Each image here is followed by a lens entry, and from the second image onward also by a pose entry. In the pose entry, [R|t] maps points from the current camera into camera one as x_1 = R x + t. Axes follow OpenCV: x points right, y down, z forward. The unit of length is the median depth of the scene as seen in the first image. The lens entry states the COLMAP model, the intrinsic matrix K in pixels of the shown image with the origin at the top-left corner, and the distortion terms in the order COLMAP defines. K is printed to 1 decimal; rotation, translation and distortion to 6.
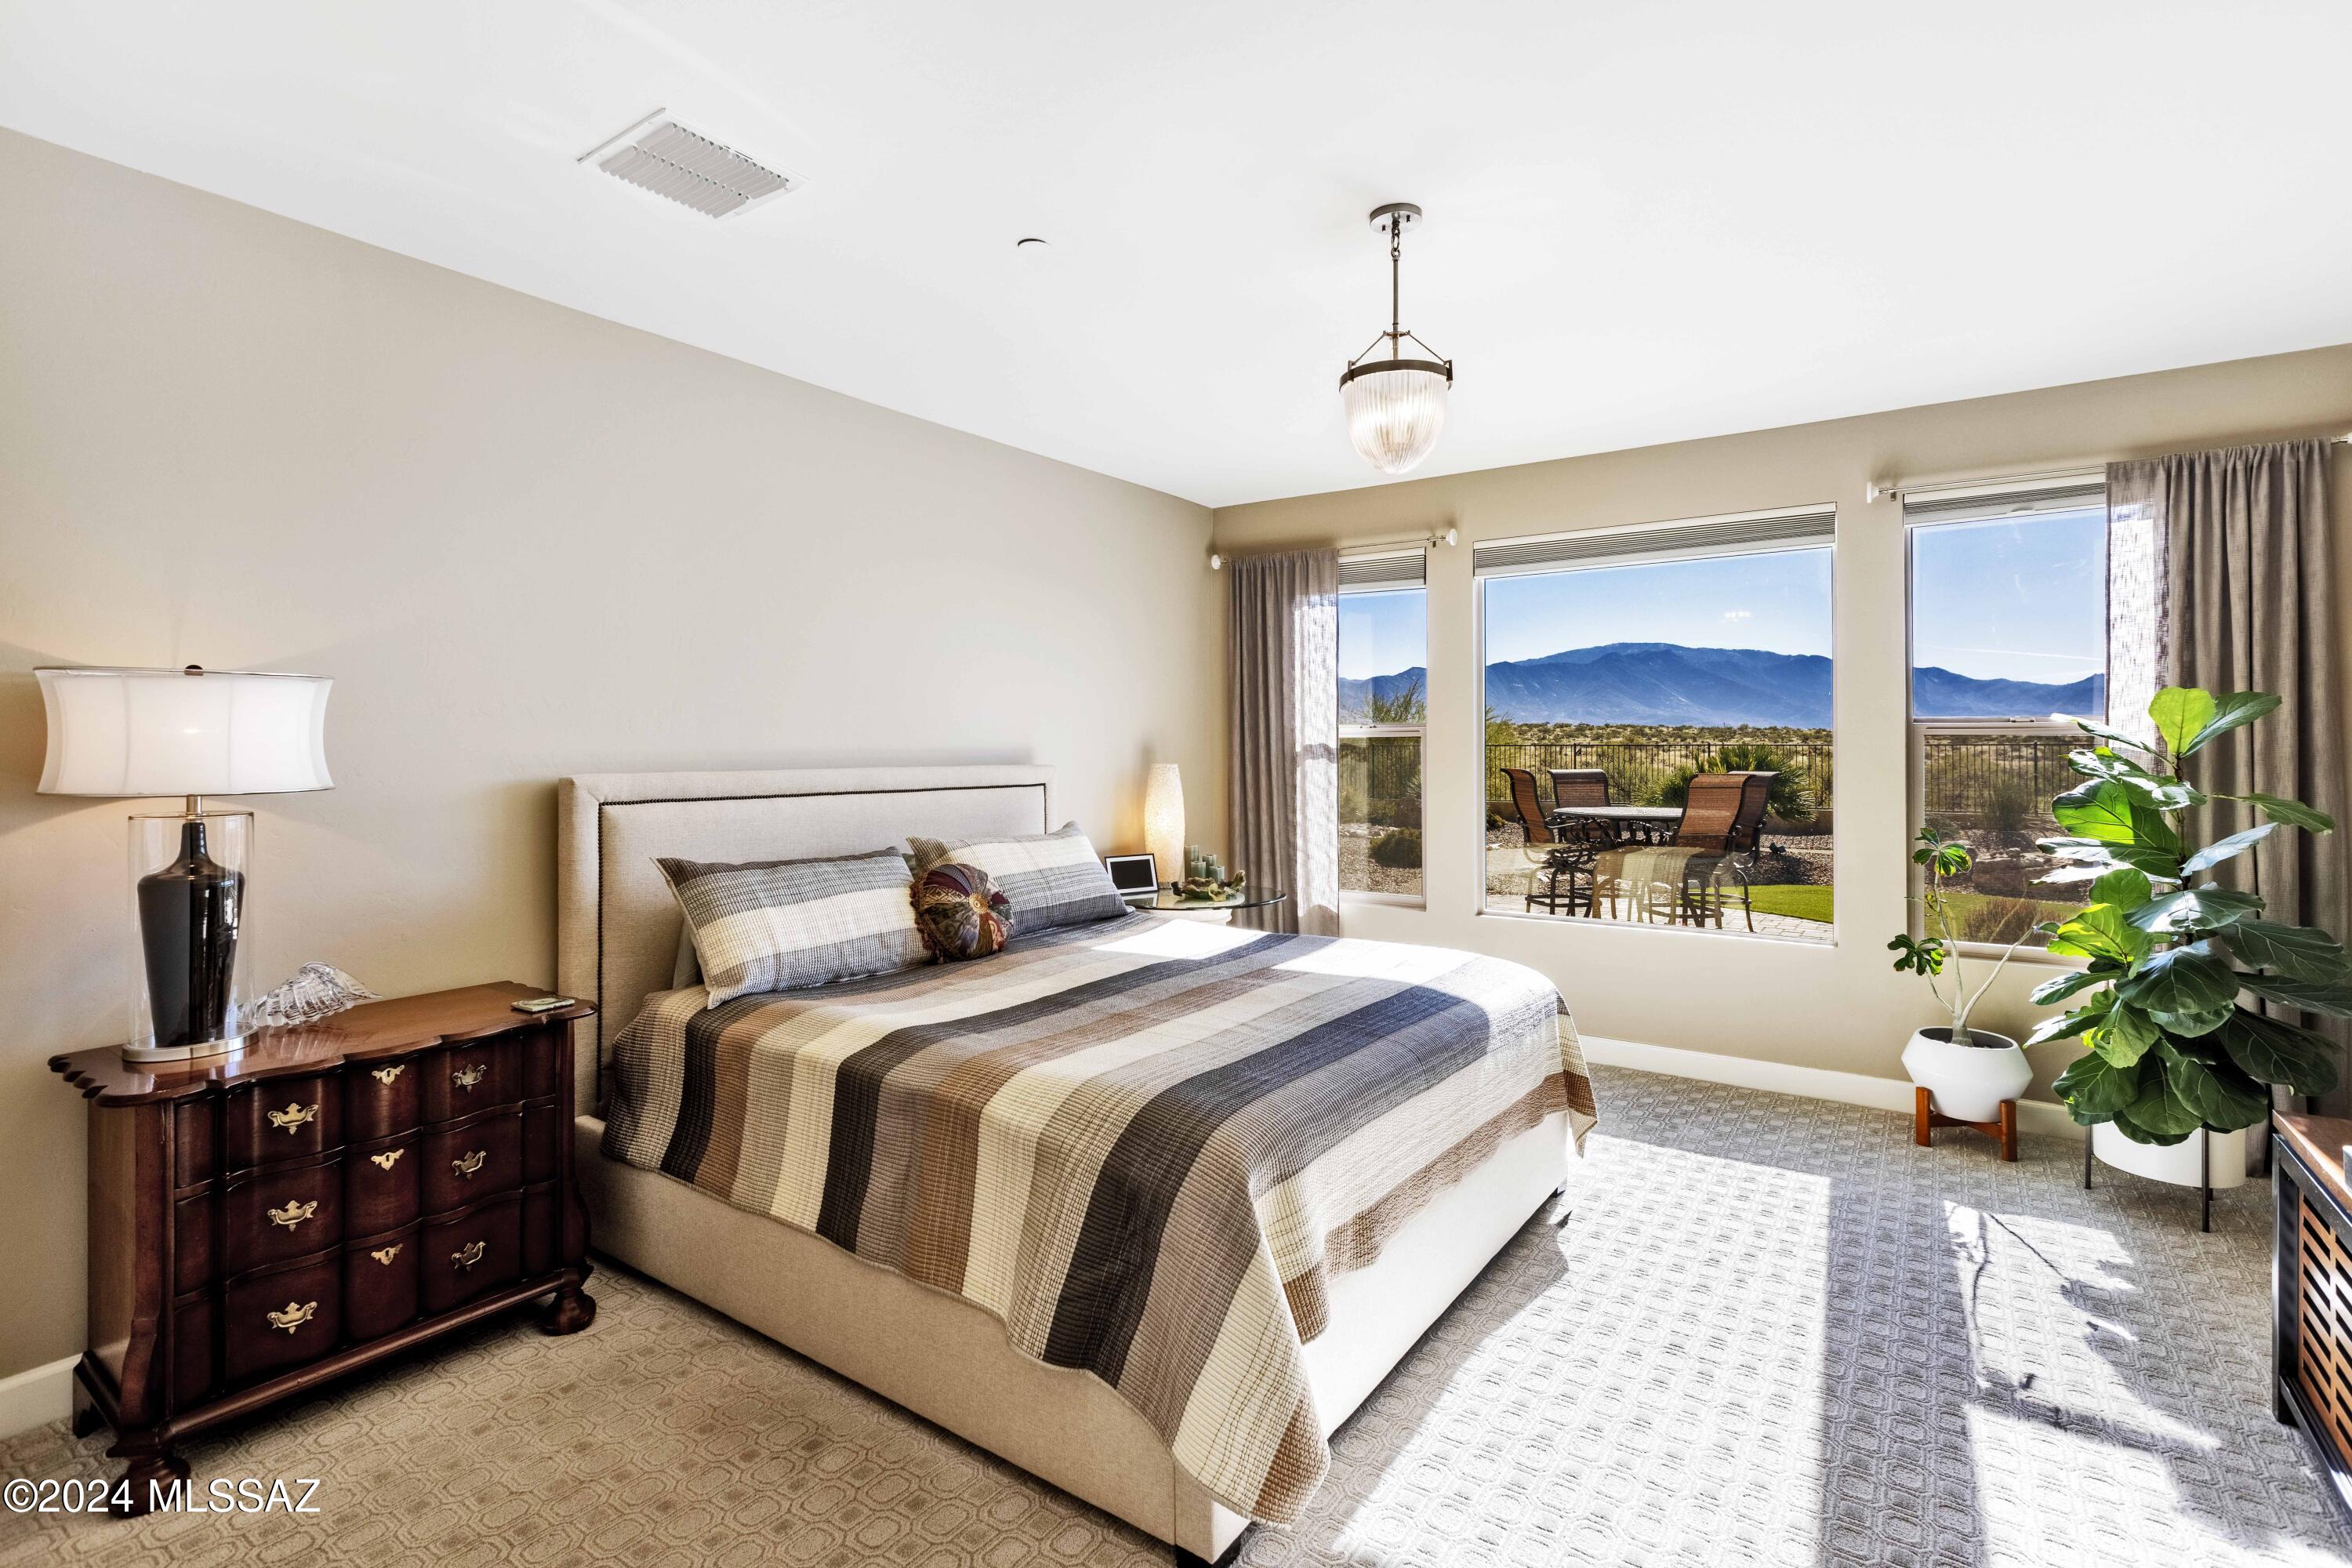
lens RADIAL K [[1097.6, 0, 1180.9], [0, 1097.6, 740.4], [0, 0, 1]] dist [0.000898, 0.000343]
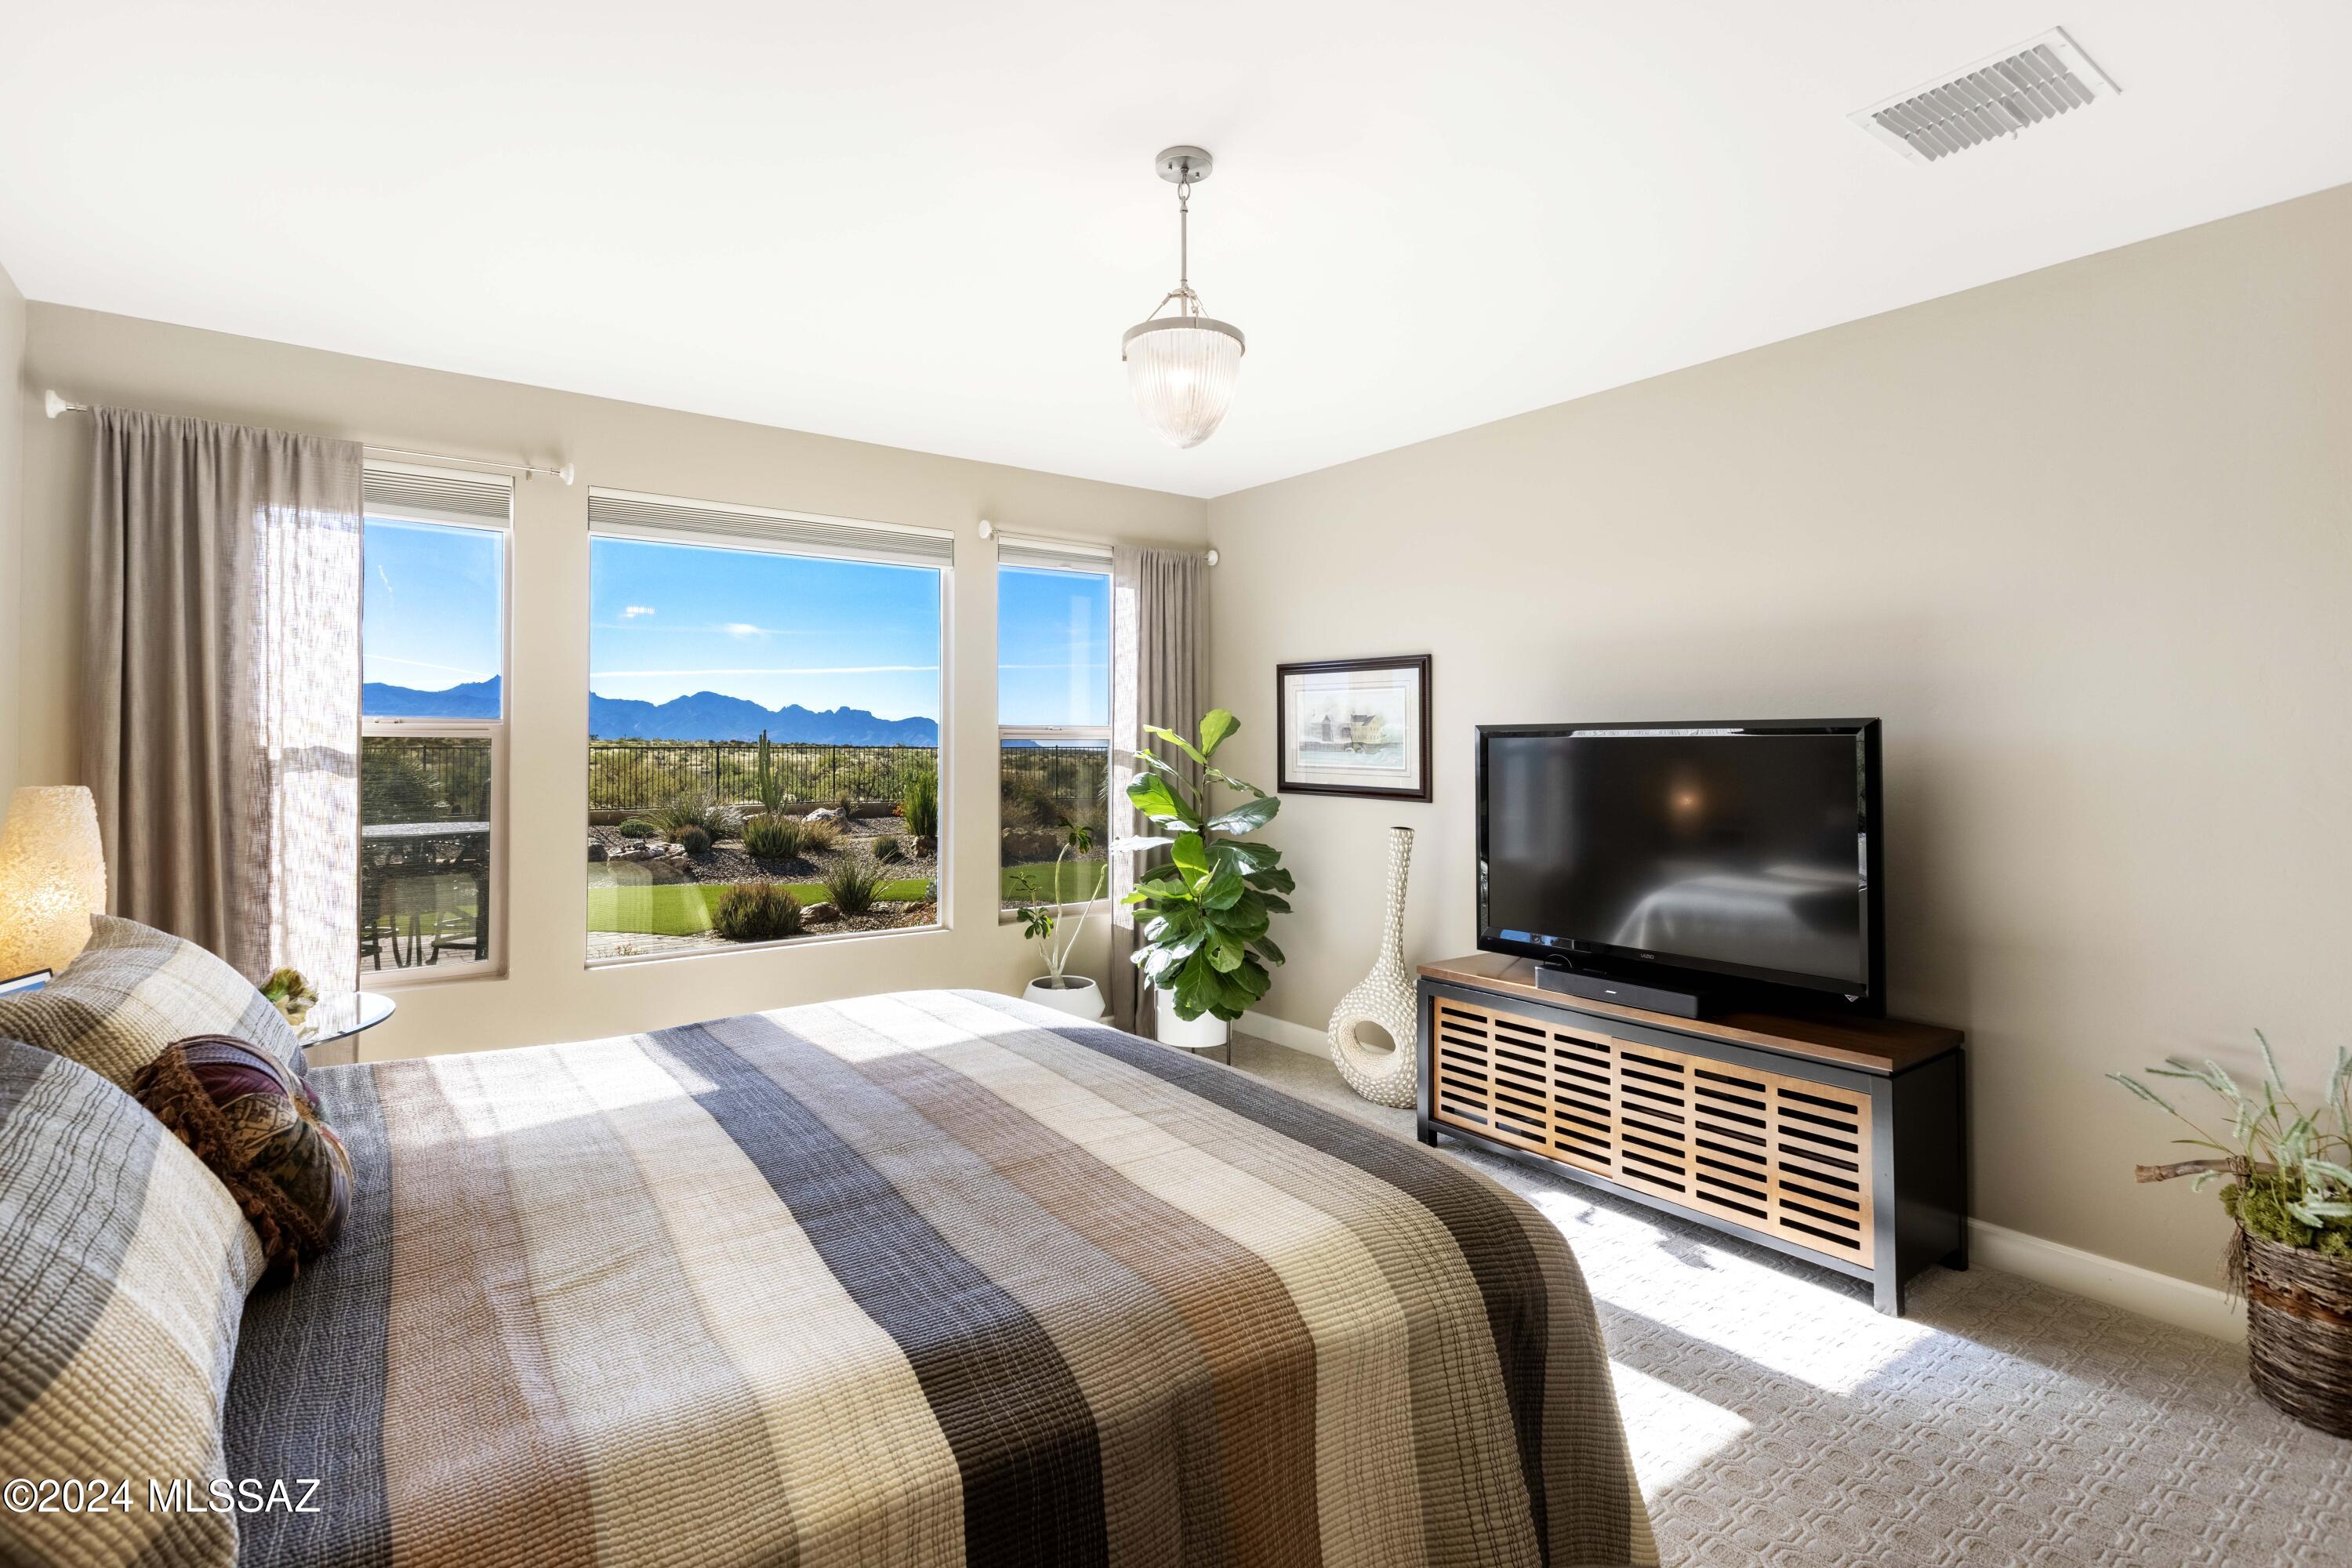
lens RADIAL K [[1097.6, 0, 1180.9], [0, 1097.6, 740.4], [0, 0, 1]] dist [0.000898, 0.000343]
pose [[0.337083, 0.004555, 0.941464, -0.316626], [-0.004727, 0.999984, -0.003145, -0.001306], [-0.941463, -0.003390, 0.337099, 0.342592]]
